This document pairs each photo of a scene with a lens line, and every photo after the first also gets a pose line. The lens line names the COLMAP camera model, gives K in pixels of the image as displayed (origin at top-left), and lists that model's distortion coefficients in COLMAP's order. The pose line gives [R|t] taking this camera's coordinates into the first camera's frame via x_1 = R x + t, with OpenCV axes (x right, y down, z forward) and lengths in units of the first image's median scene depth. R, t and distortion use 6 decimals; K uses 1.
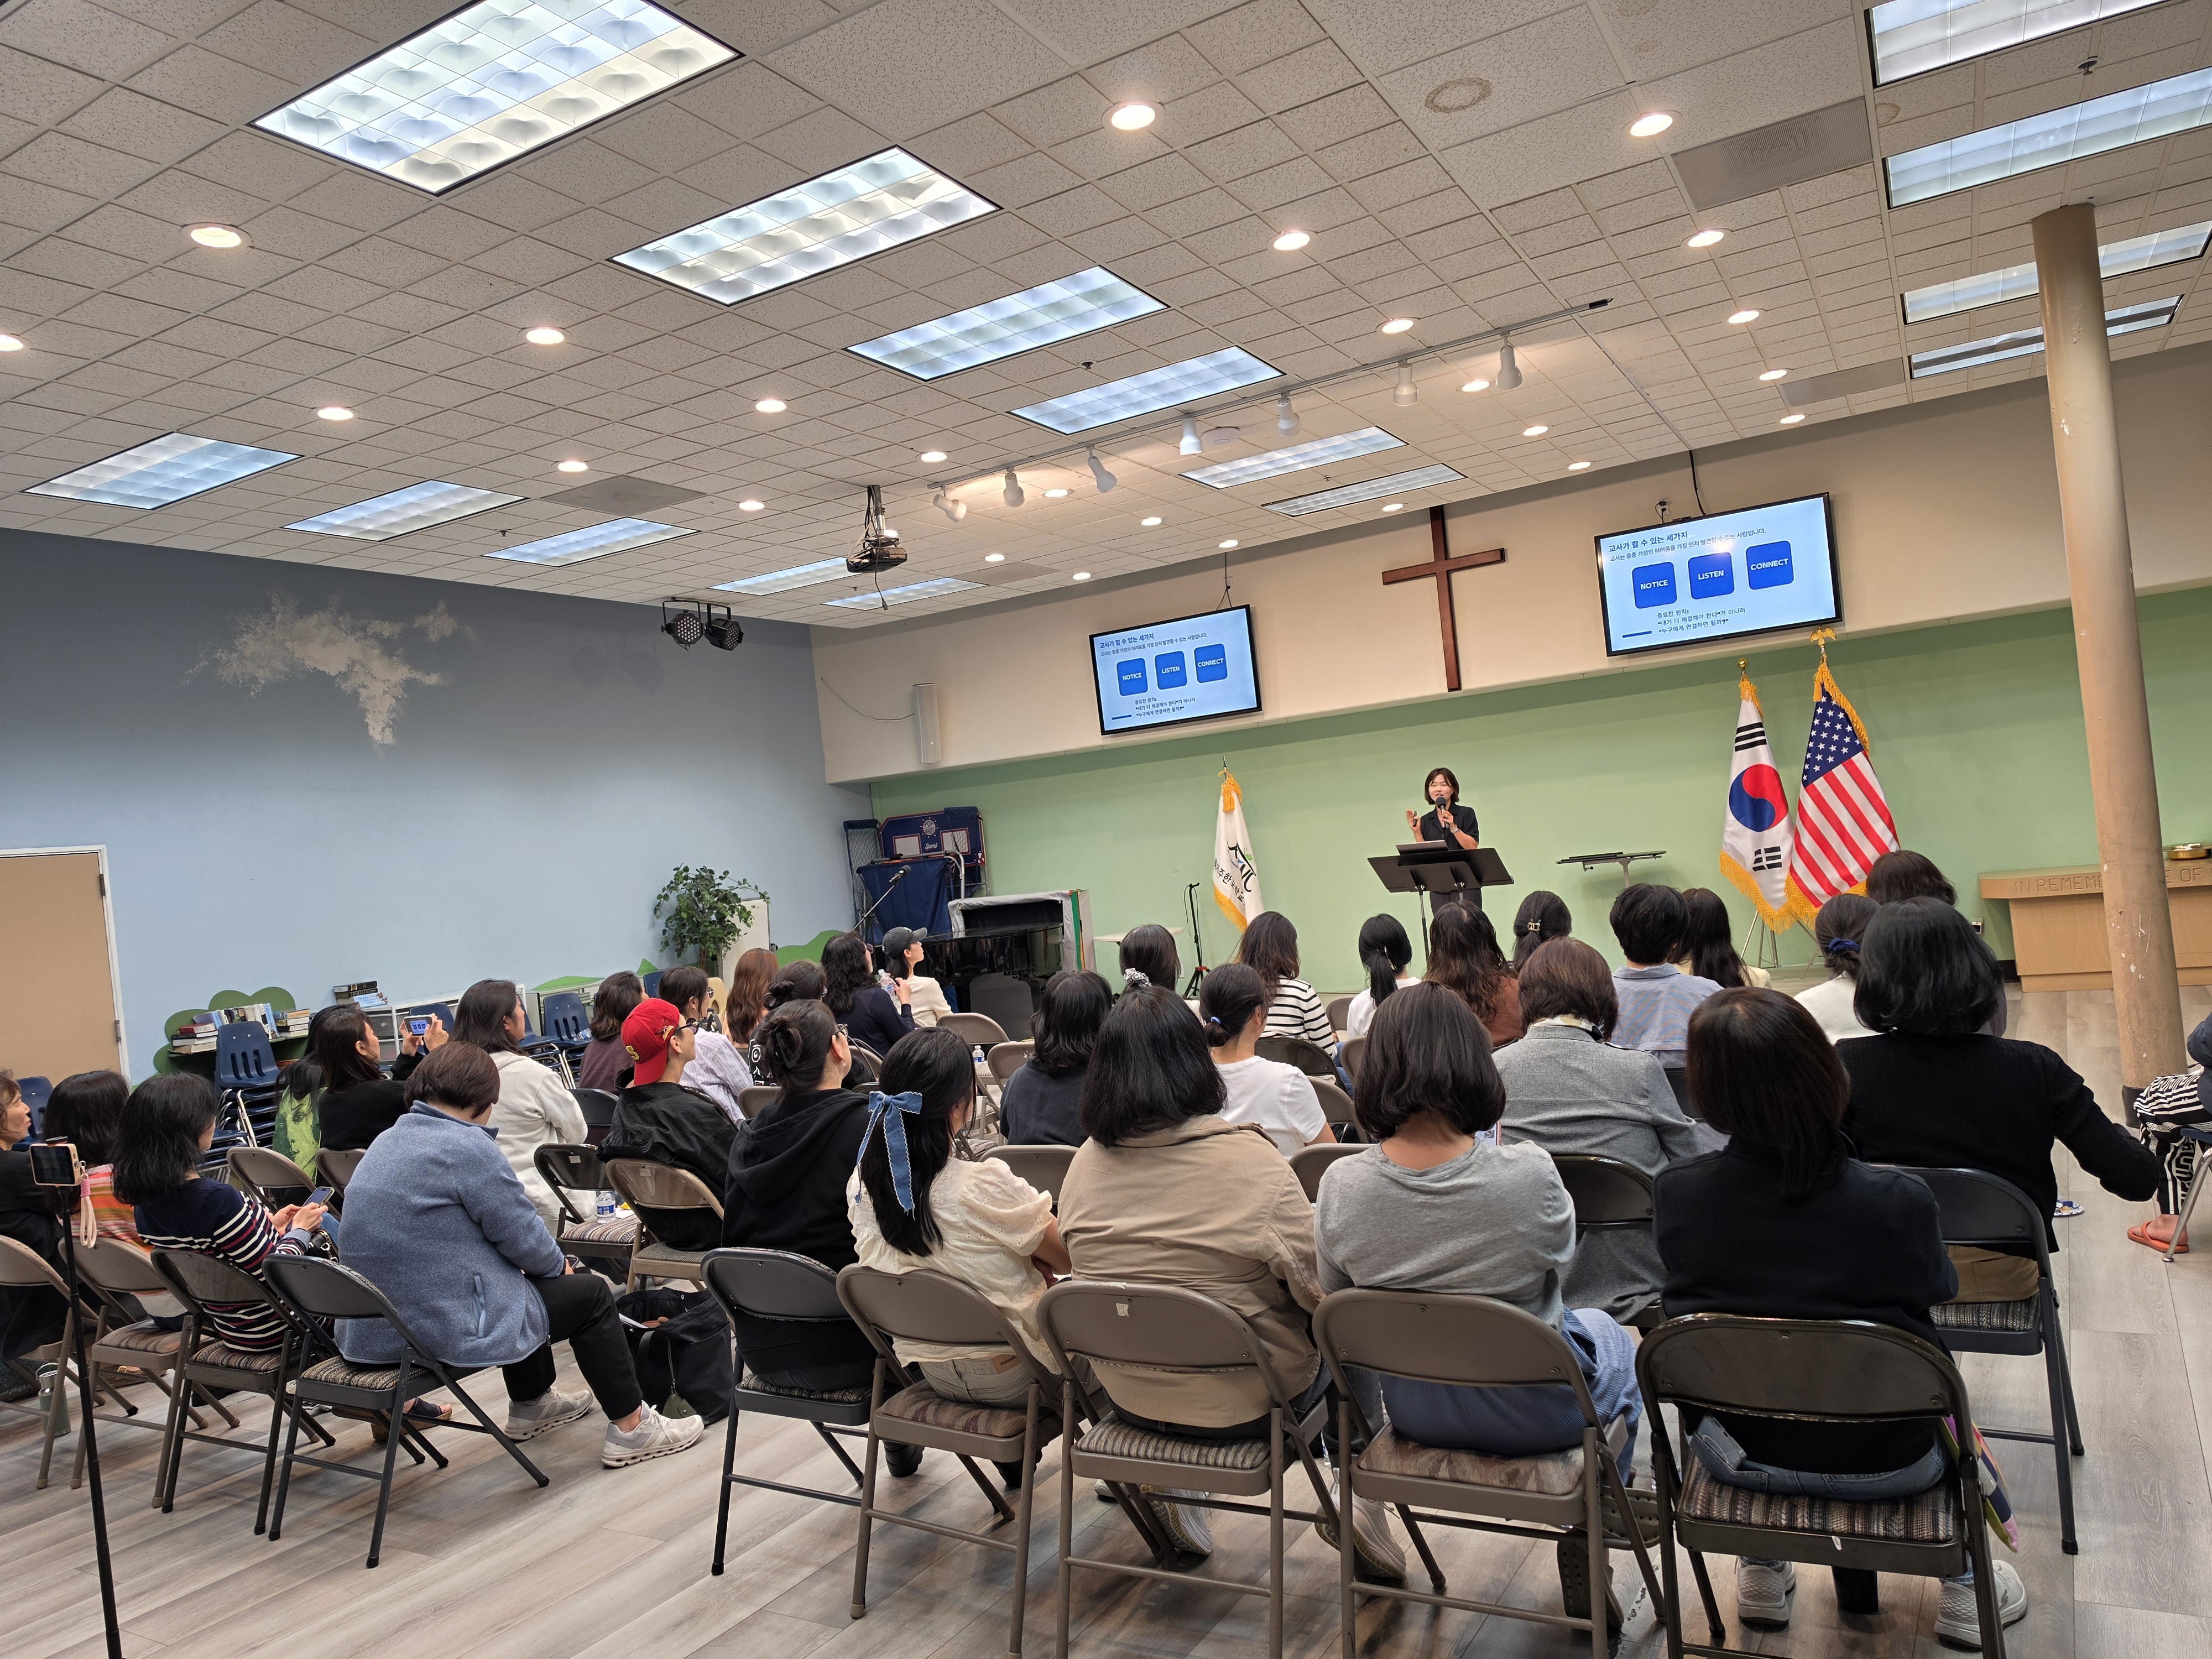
lens RADIAL K [[1493.2, 0, 1108.2], [0, 1493.2, 835.6], [0, 0, 1]] dist [0.007965, 0.000021]
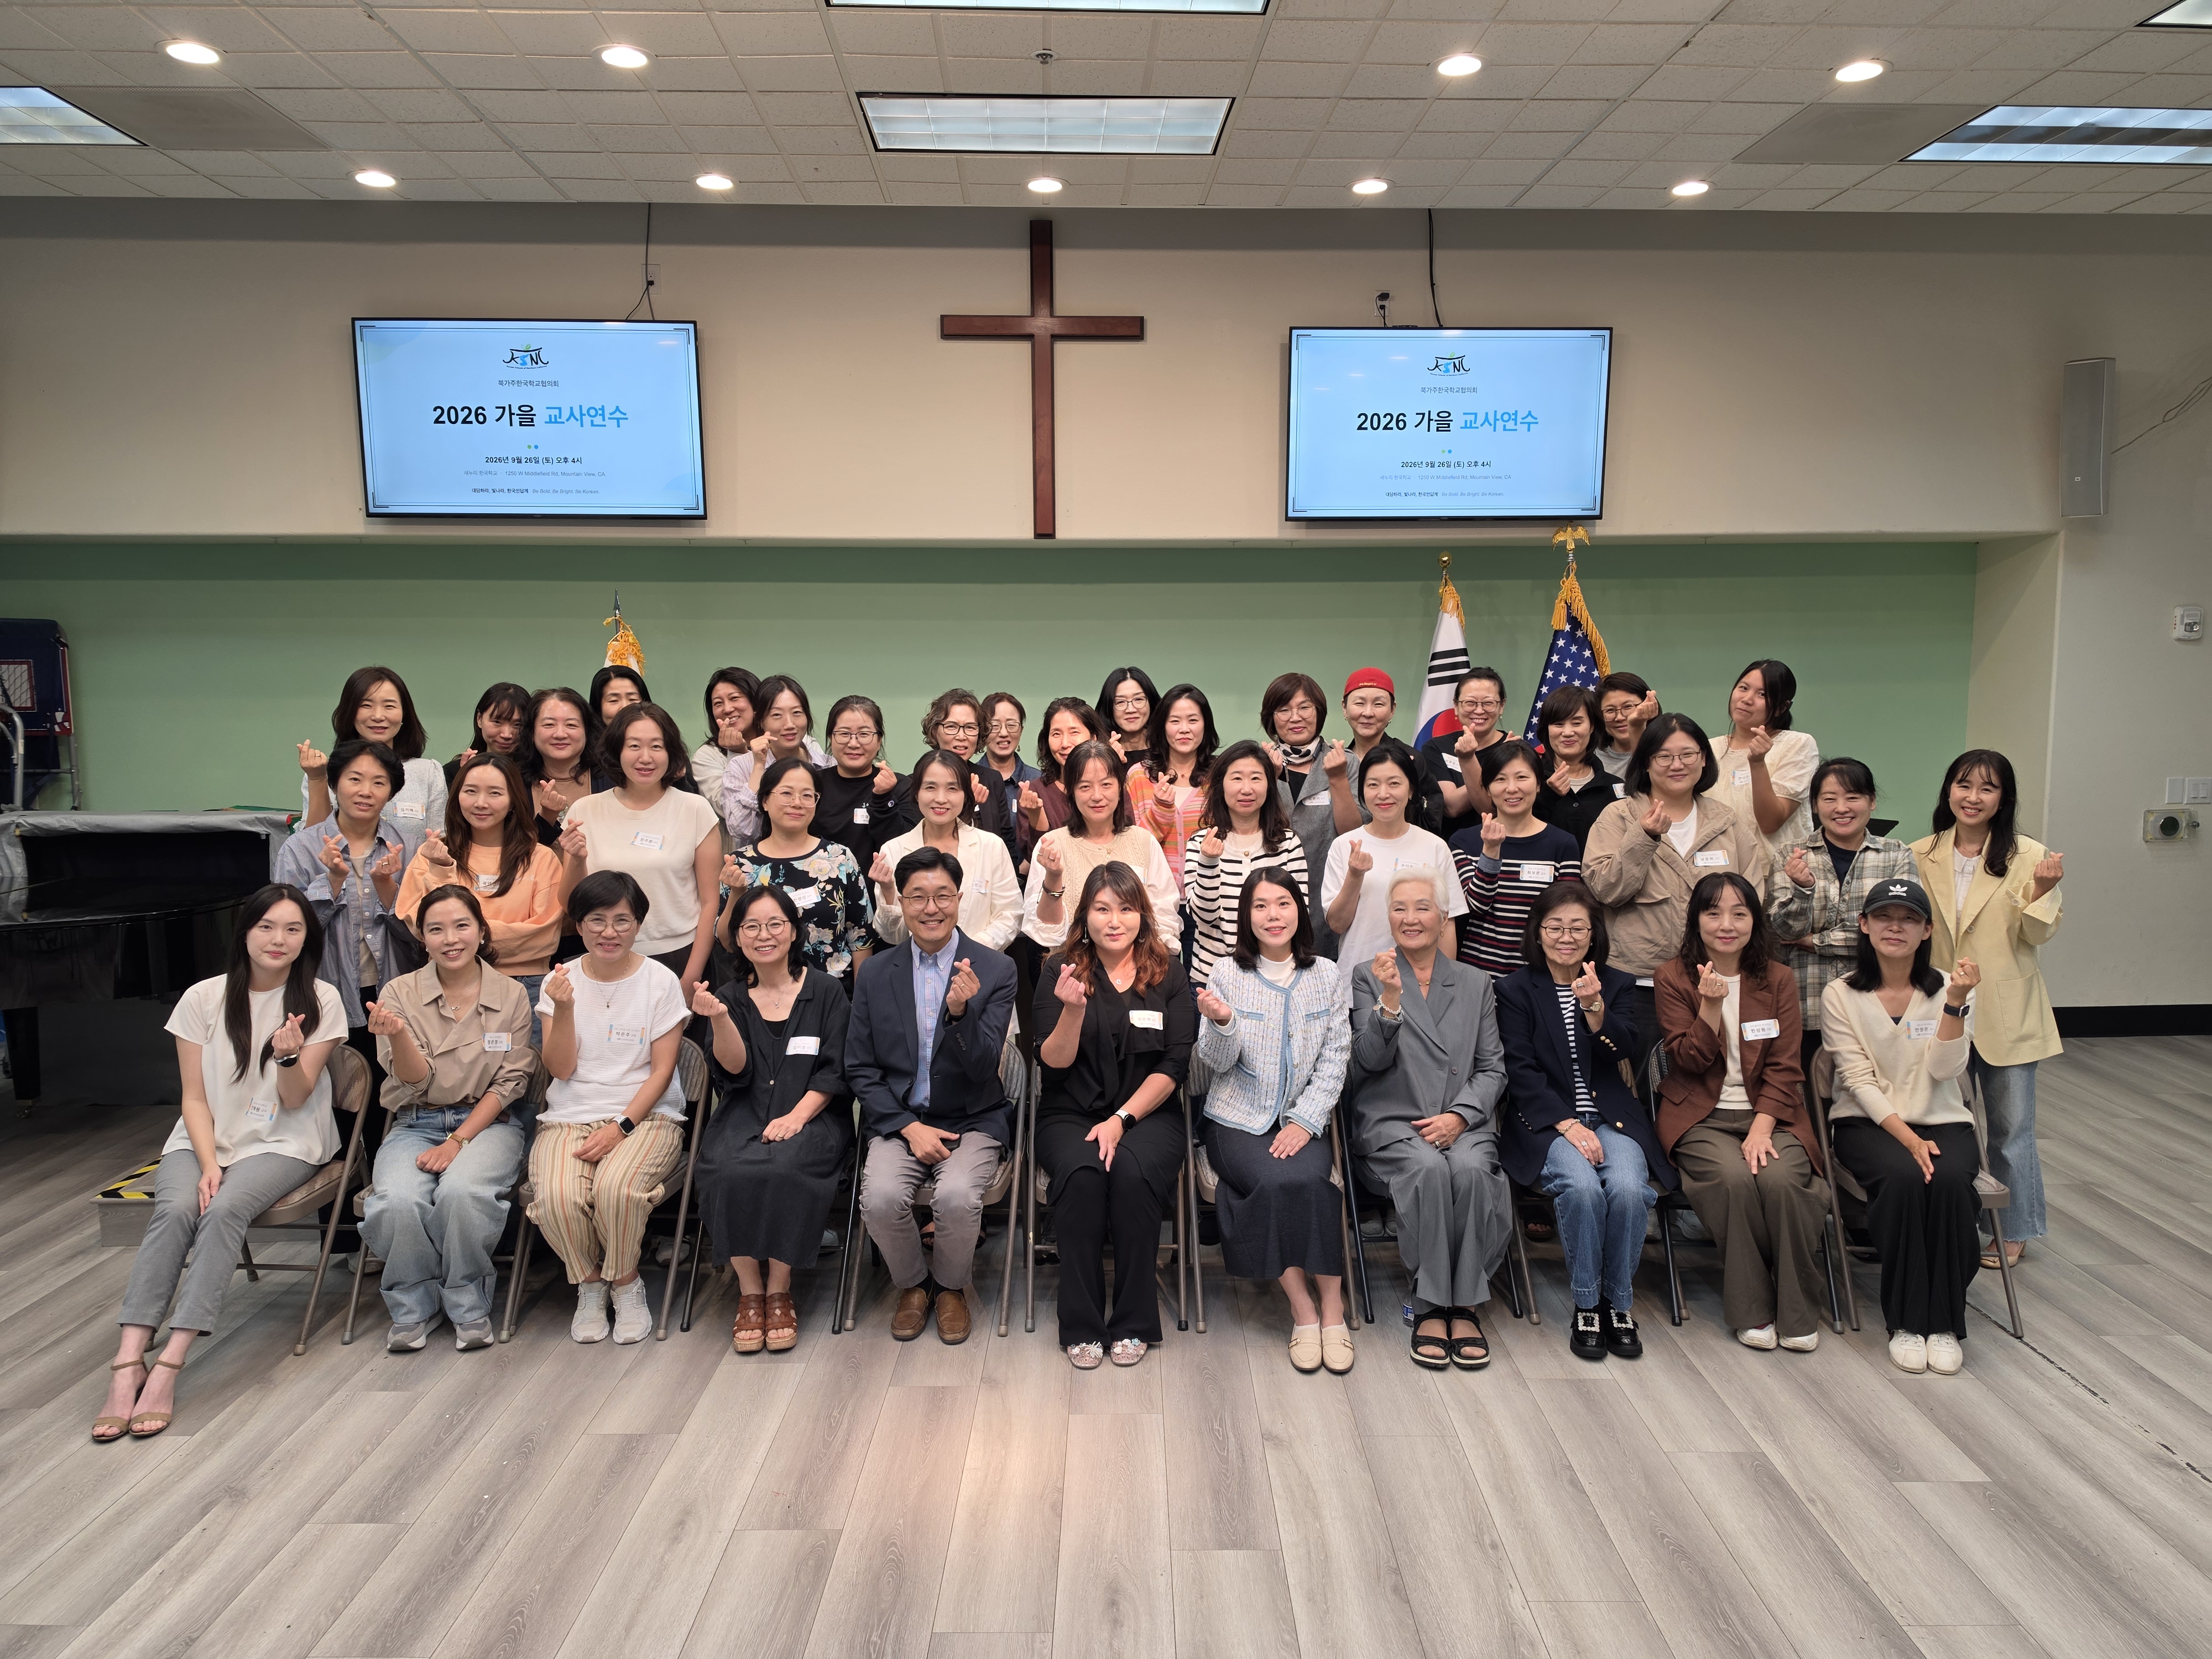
lens RADIAL K [[1493.2, 0, 1103.0], [0, 1493.2, 819.1], [0, 0, 1]] dist [0.007965, 0.000021]
pose [[0.847381, 0.050777, 0.528552, -0.060241], [-0.094135, 0.994015, 0.055425, -0.016486], [-0.522575, -0.096721, 0.847089, 0.422432]]
